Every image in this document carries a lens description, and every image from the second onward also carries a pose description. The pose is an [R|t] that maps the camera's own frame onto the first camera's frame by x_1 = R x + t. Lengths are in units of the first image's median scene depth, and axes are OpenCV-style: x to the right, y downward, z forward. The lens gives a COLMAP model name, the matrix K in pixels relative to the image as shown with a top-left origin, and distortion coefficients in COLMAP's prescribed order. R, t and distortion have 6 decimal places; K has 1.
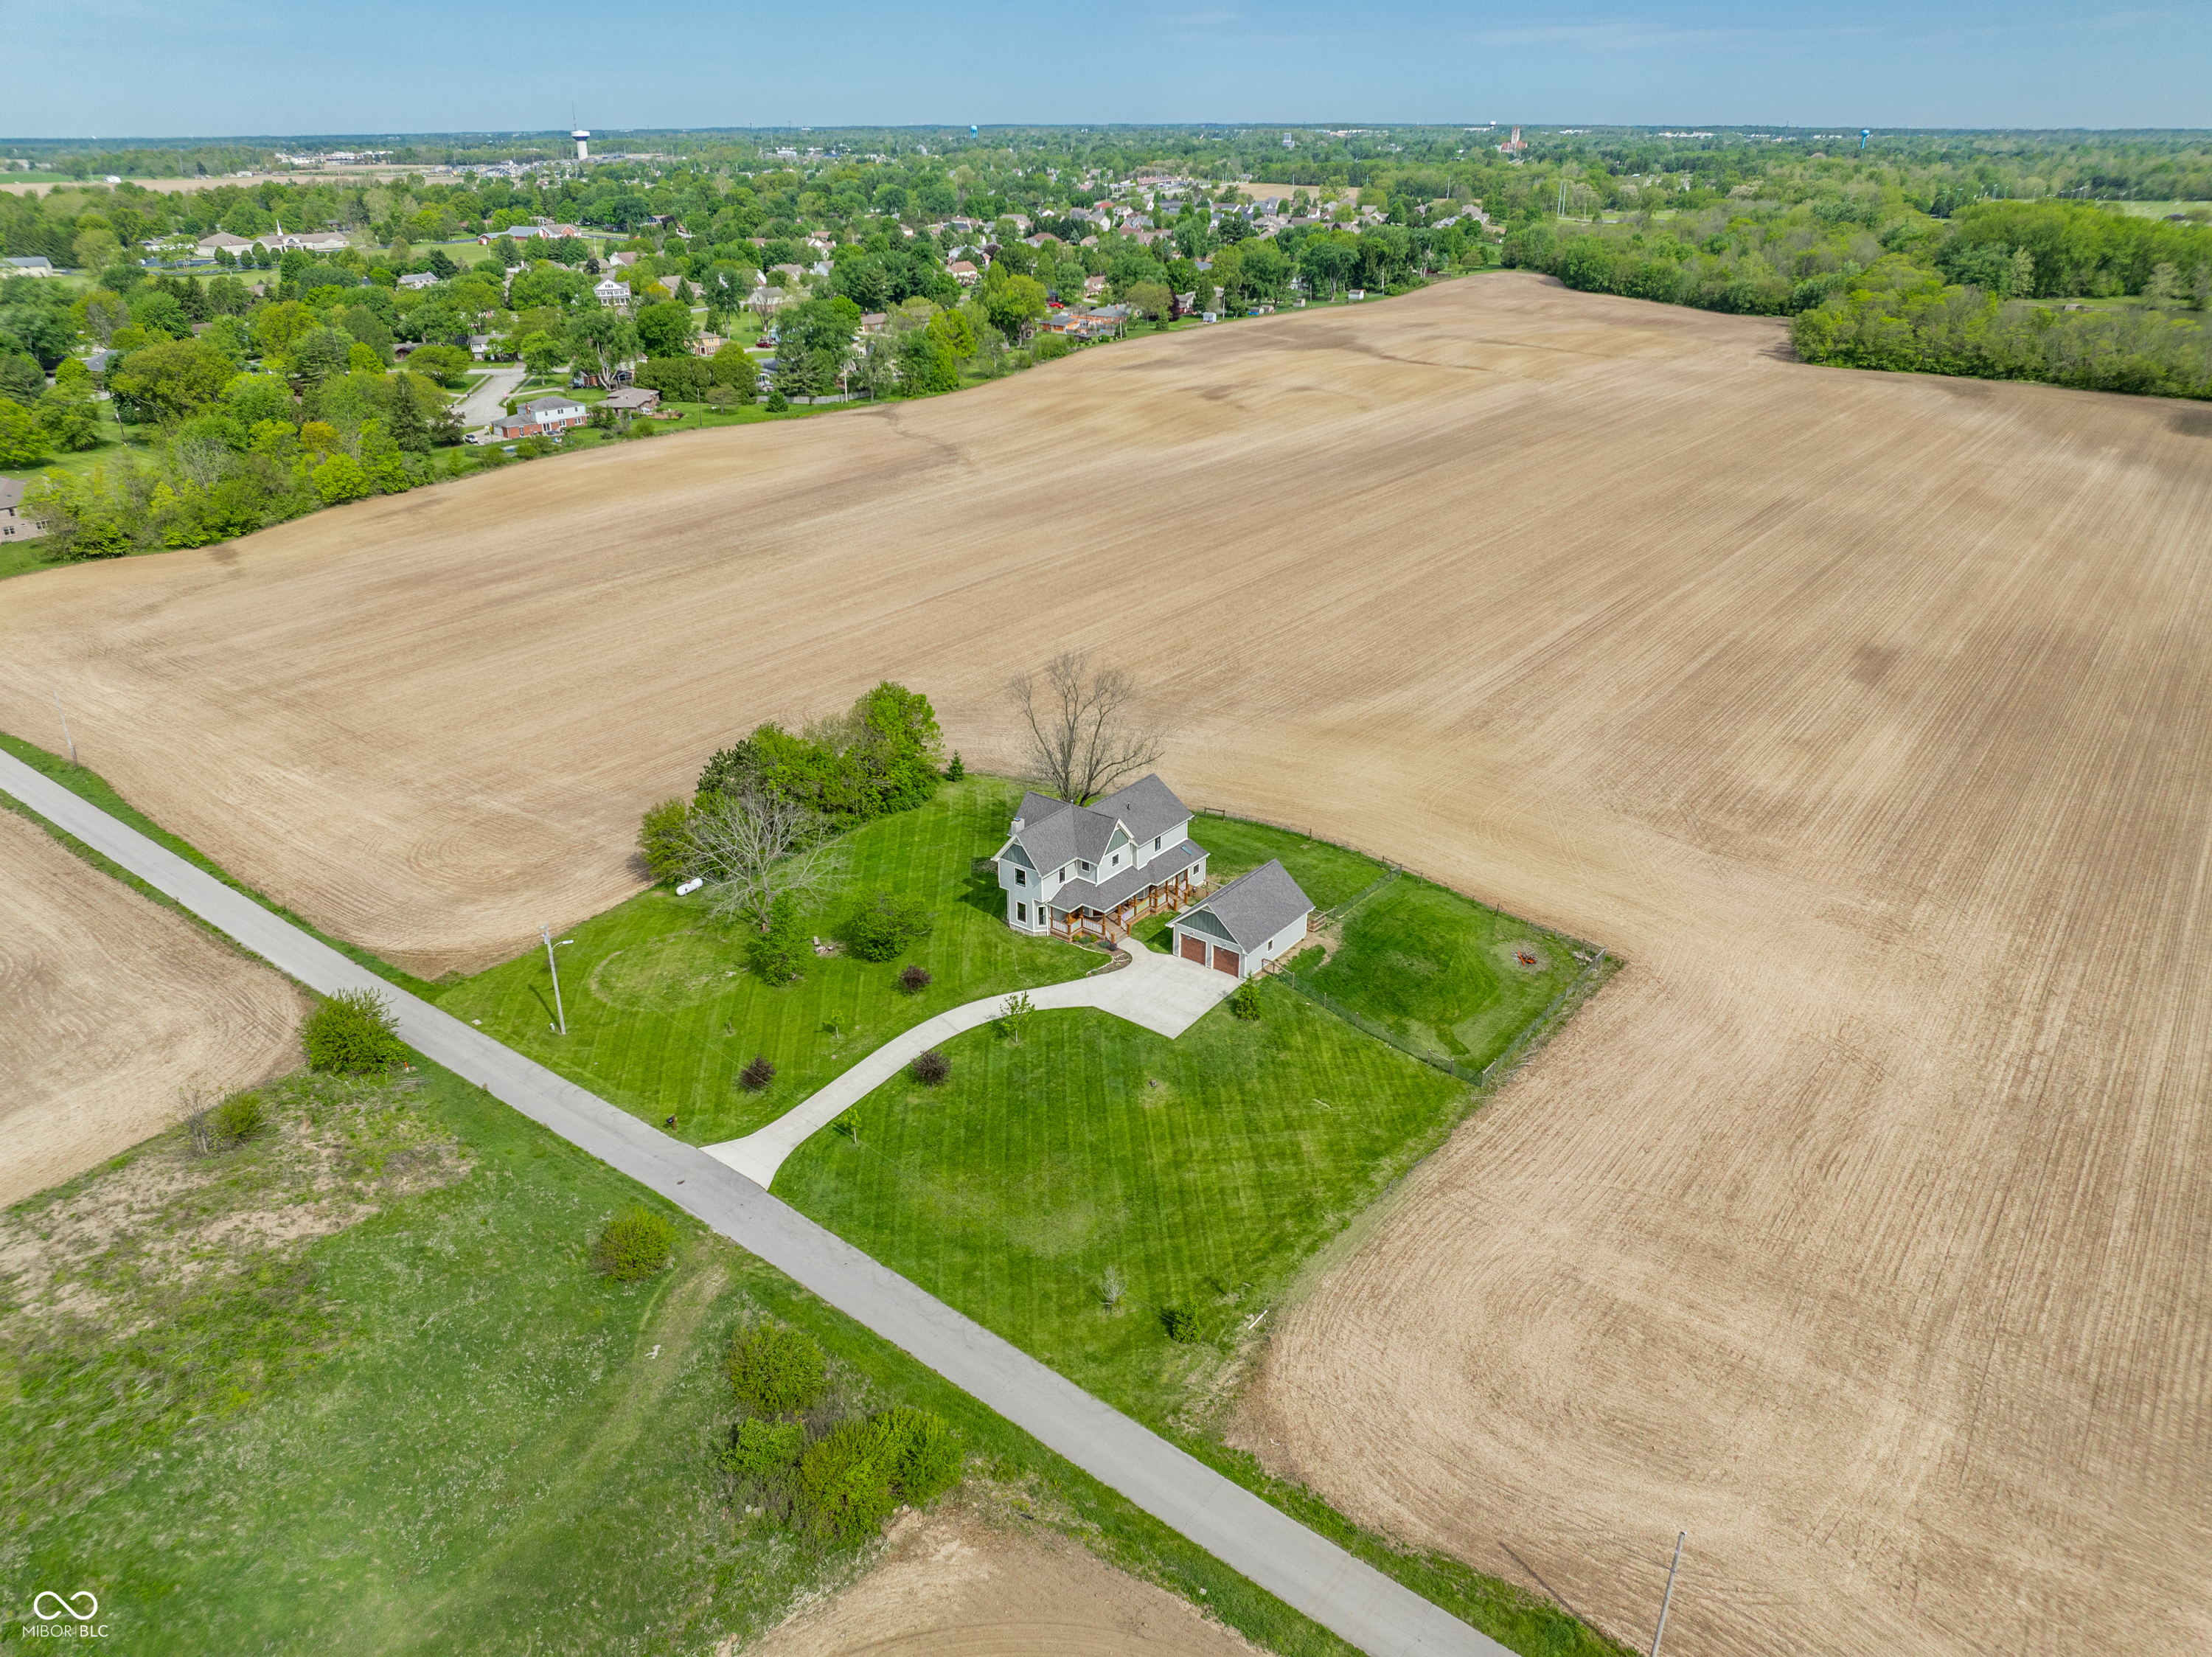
lens RADIAL K [[1557.3, 0, 1106.0], [0, 1557.3, 828.5], [0, 0, 1]] dist [-0.029094, -0.009052]
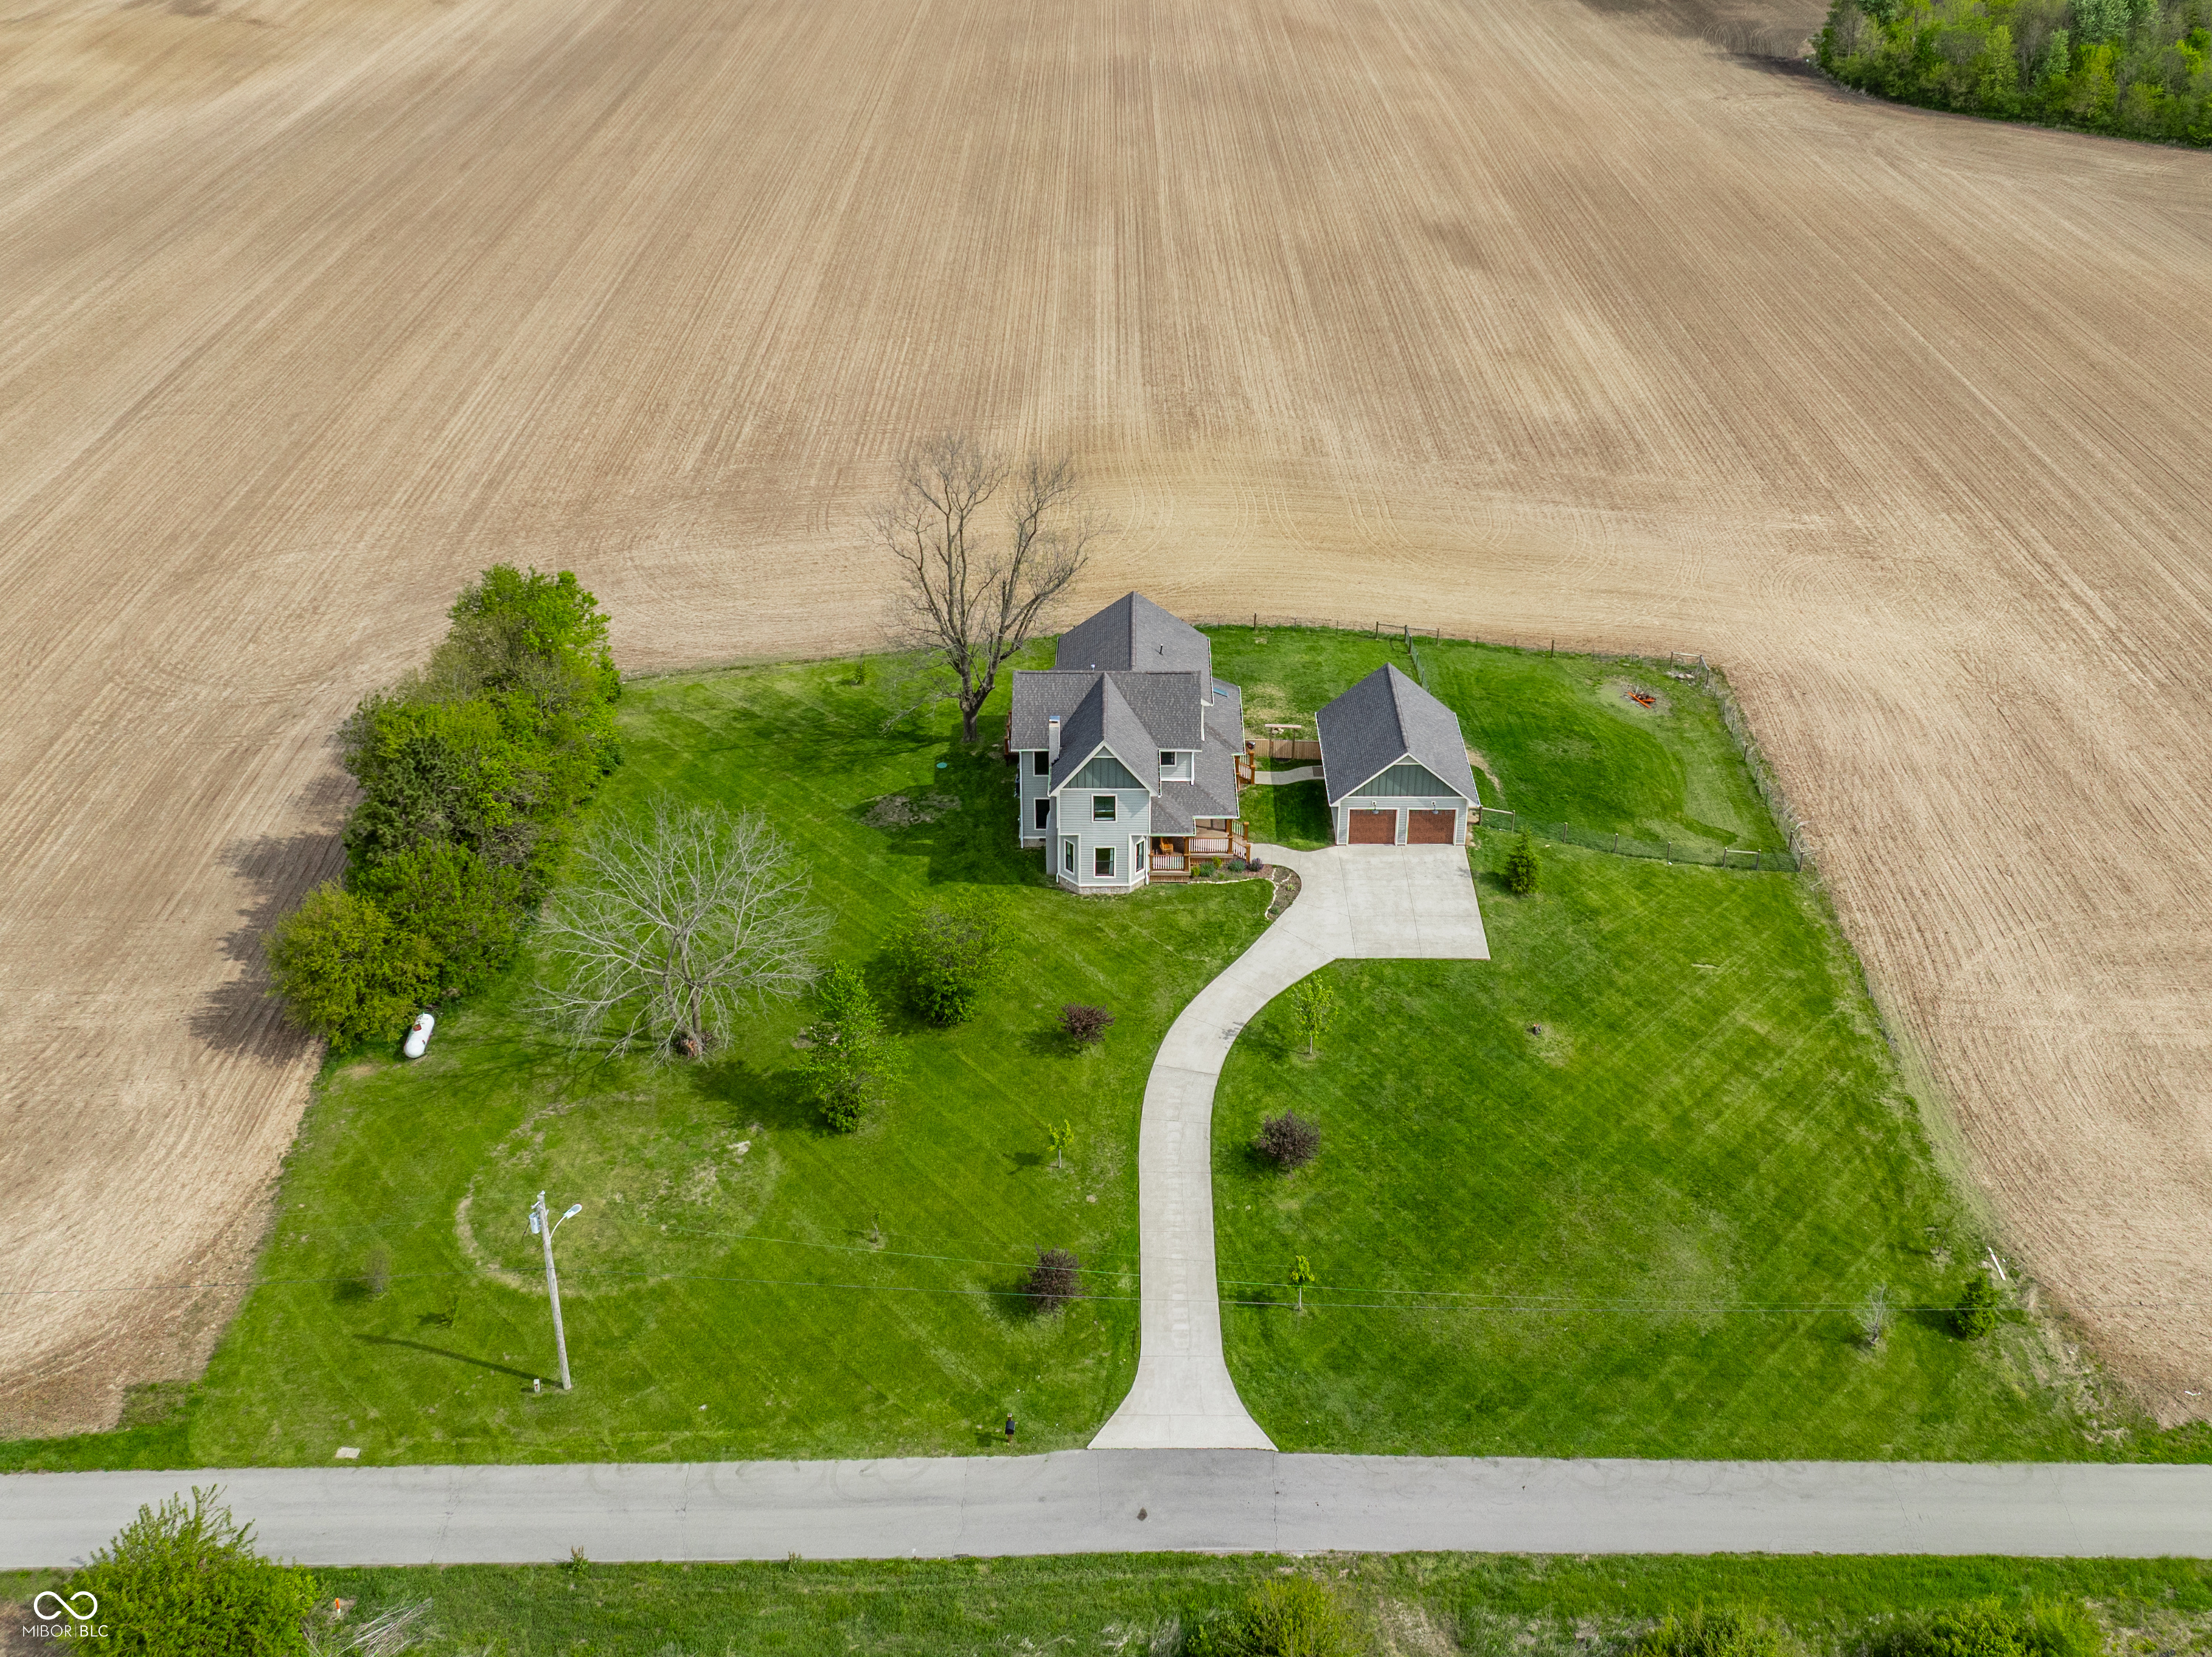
lens RADIAL K [[2161.3, 0, 1216.3], [0, 2161.3, 545.0], [0, 0, 1]] dist [-0.015609, -0.058596]
pose [[0.771920, -0.247246, 0.585669, -0.492919], [0.246226, 0.965641, 0.083126, -0.128357], [-0.586099, 0.080040, 0.806277, 0.275969]]
